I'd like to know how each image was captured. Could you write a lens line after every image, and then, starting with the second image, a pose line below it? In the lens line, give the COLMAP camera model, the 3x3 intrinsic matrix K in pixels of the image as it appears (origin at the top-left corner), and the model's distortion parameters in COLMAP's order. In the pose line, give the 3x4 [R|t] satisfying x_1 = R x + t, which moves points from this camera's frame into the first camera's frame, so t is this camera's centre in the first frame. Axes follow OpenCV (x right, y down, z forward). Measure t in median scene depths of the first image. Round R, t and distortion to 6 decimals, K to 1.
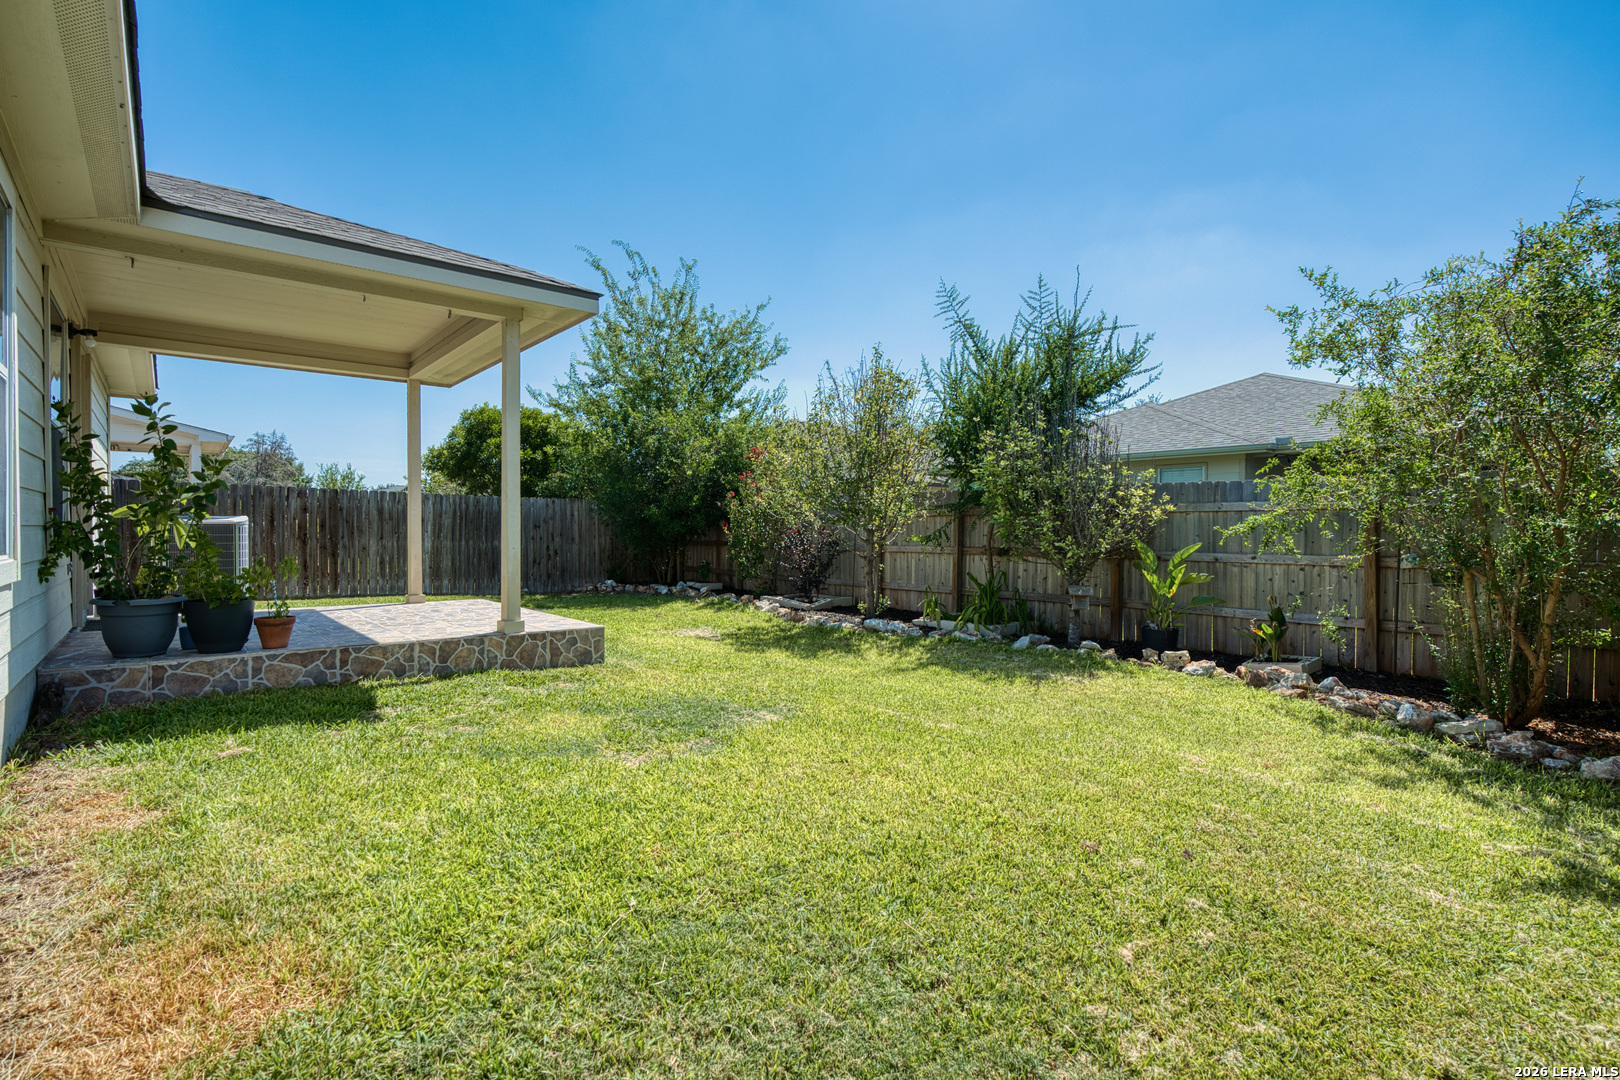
lens RADIAL K [[737.6, 0, 811.1], [0, 737.6, 541.6], [0, 0, 1]] dist [-0.010481, 0.004137]
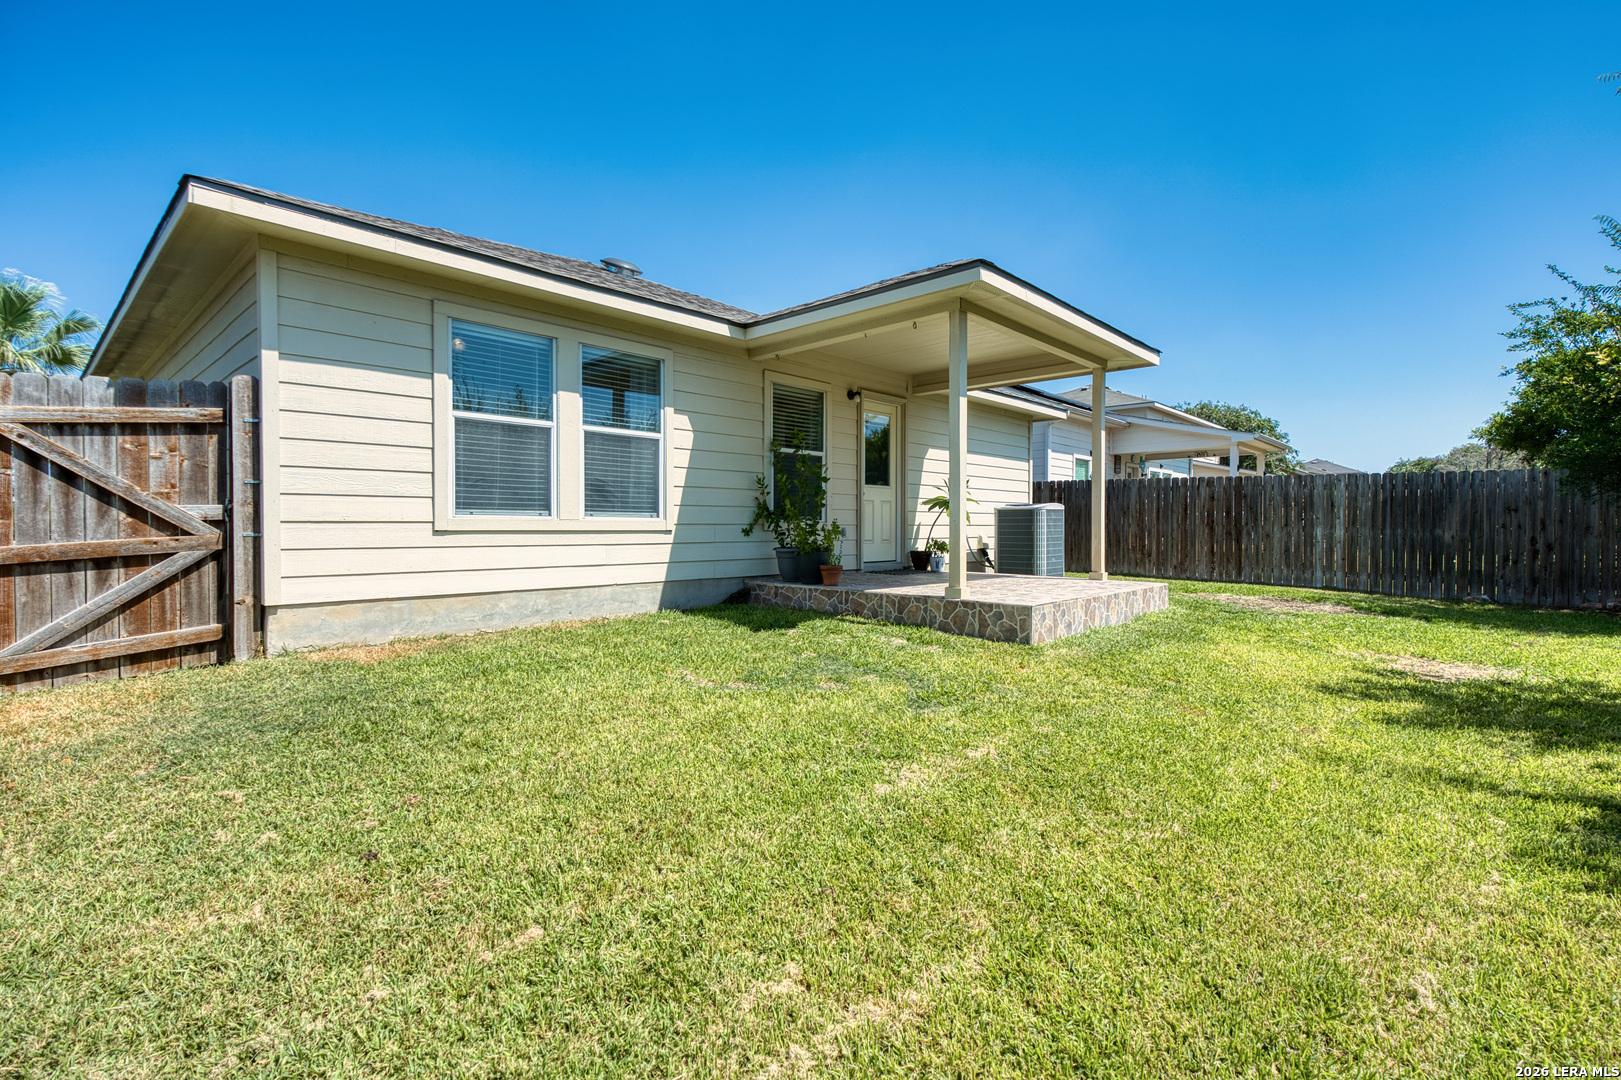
lens RADIAL K [[738.1, 0, 812.6], [0, 738.1, 536.0], [0, 0, 1]] dist [-0.010481, 0.004137]
pose [[0.135079, 0.012046, -0.990762, 0.448546], [-0.017084, 0.999806, 0.009827, 0.016972], [0.990688, 0.015598, 0.135259, 0.446986]]
